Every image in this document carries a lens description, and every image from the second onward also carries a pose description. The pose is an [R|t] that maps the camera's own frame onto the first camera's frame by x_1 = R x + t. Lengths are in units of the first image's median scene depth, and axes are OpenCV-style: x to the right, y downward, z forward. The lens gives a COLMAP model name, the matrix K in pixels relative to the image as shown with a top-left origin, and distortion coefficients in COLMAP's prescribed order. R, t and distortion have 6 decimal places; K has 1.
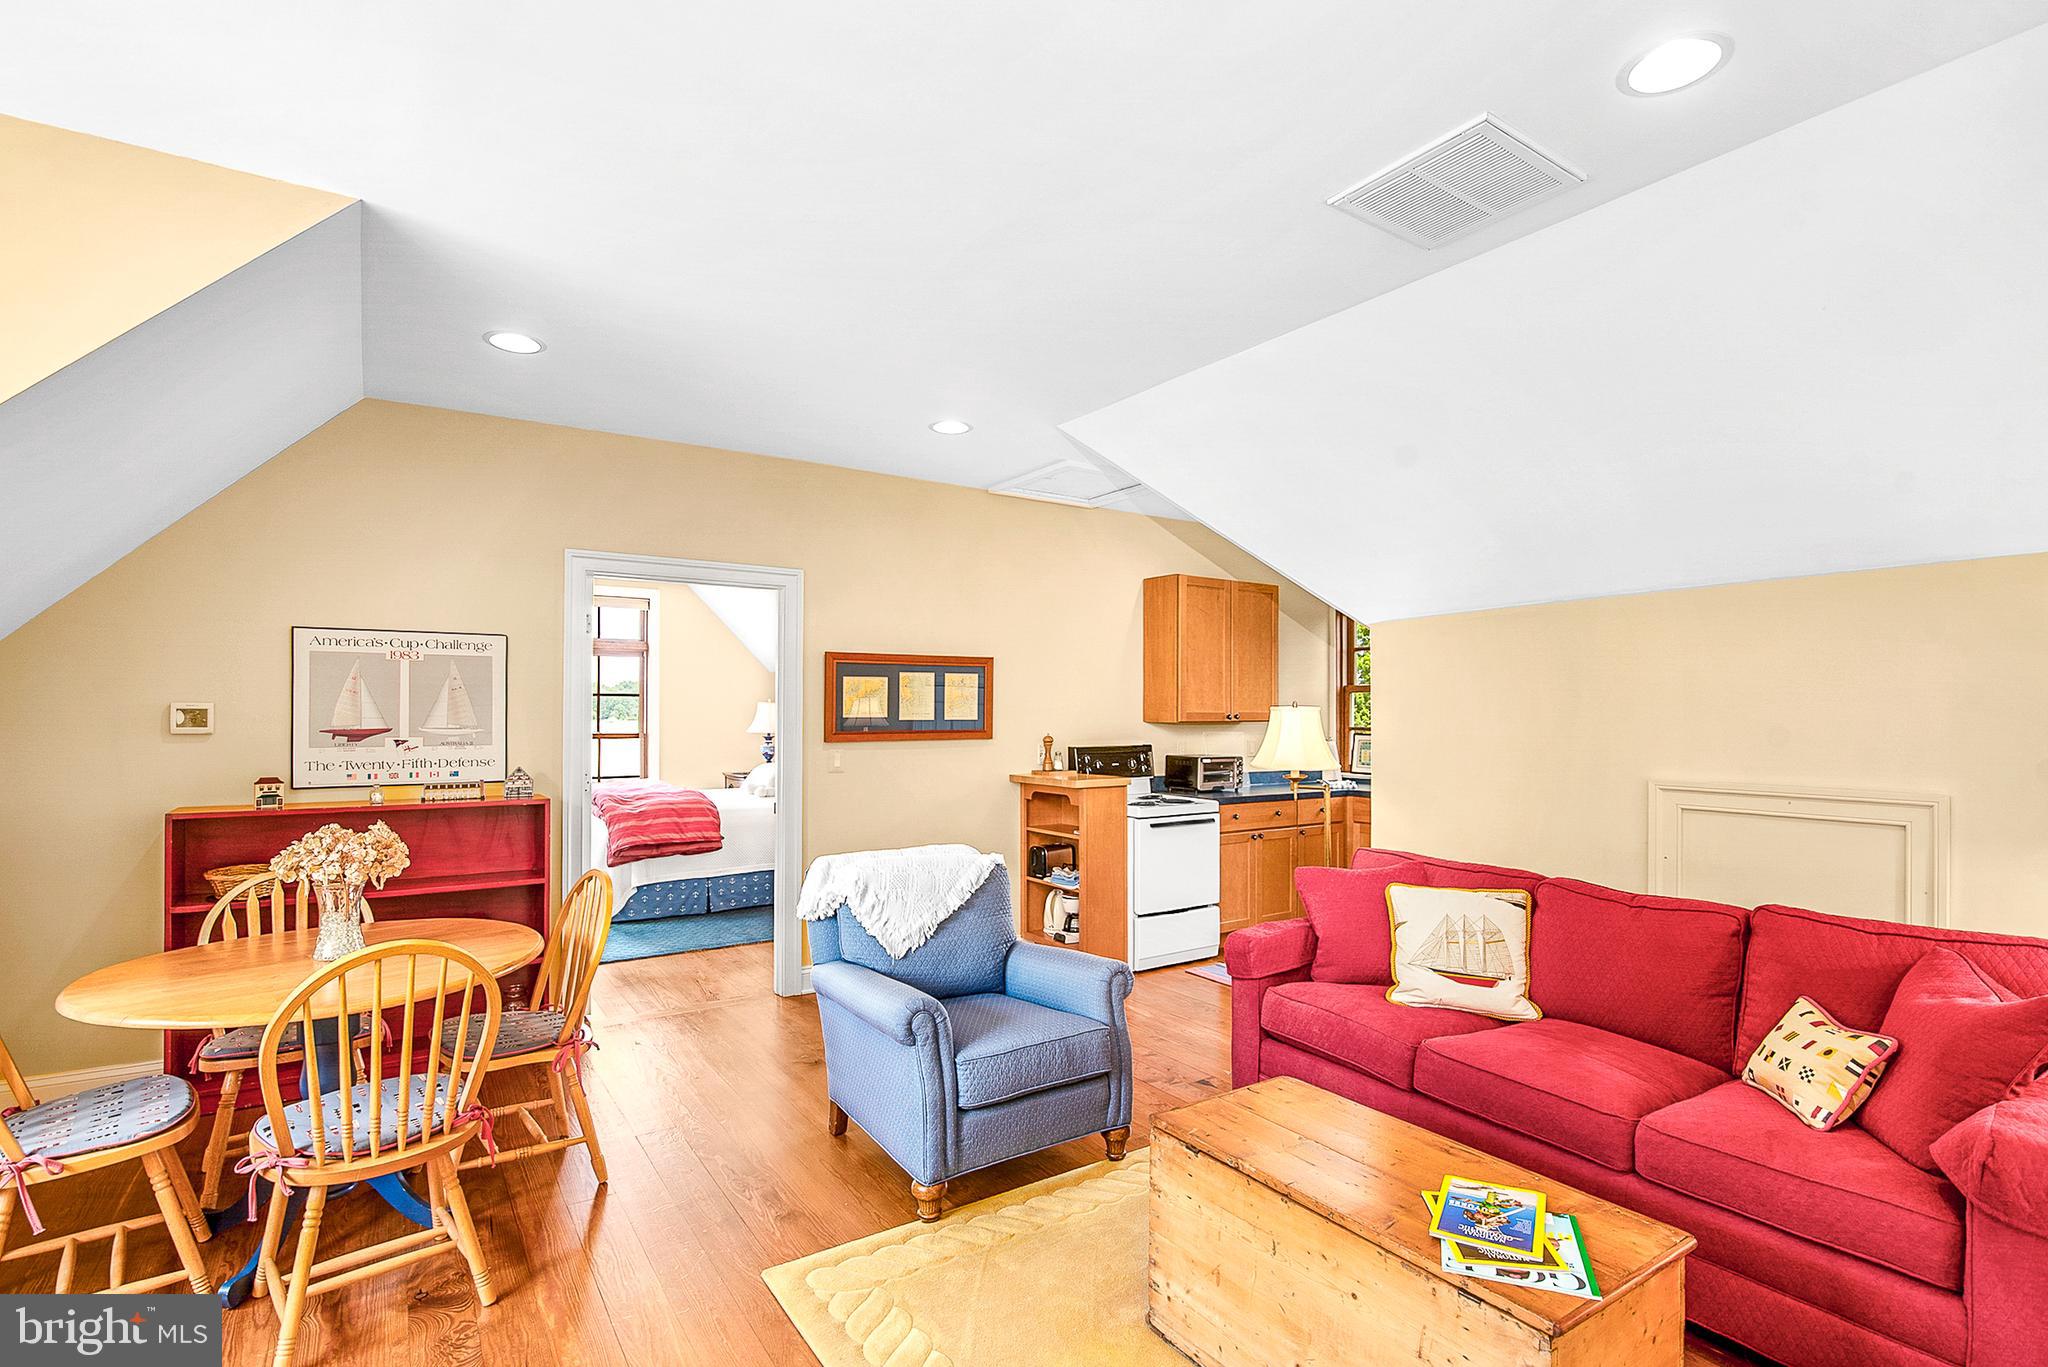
lens RADIAL K [[947.9, 0, 1019.8], [0, 947.9, 692.1], [0, 0, 1]] dist [-0.018175, 0.000095]
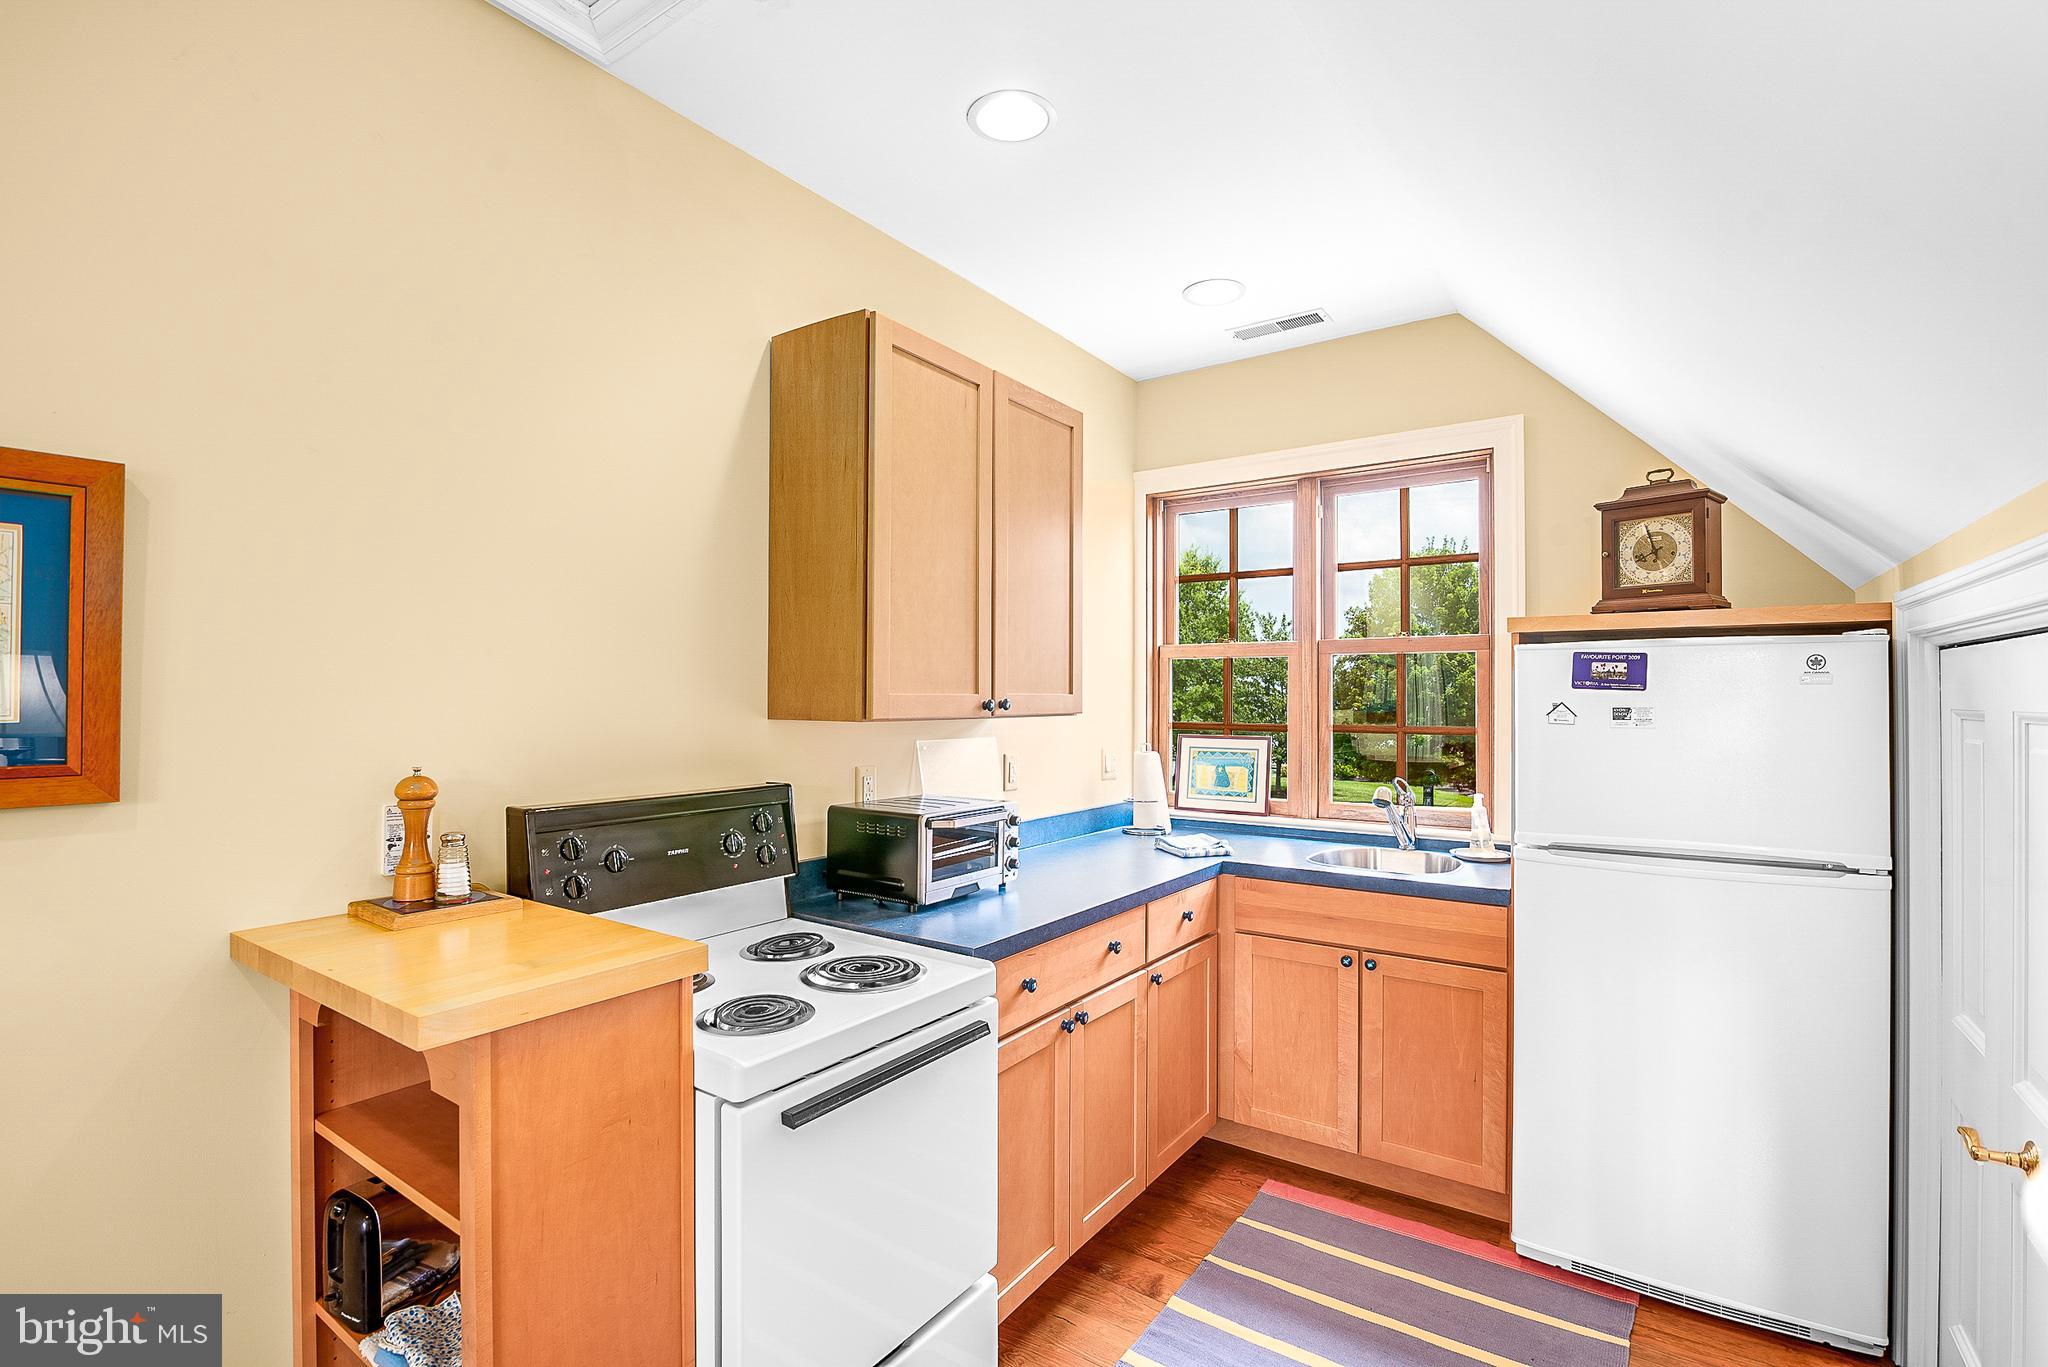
lens RADIAL K [[947.9, 0, 1024.9], [0, 947.9, 678.0], [0, 0, 1]] dist [-0.018175, 0.000095]
pose [[0.929946, 0.011520, 0.367515, 0.091587], [-0.014520, 0.999880, 0.005399, 0.012854], [-0.367409, -0.010357, 0.930002, 0.654867]]
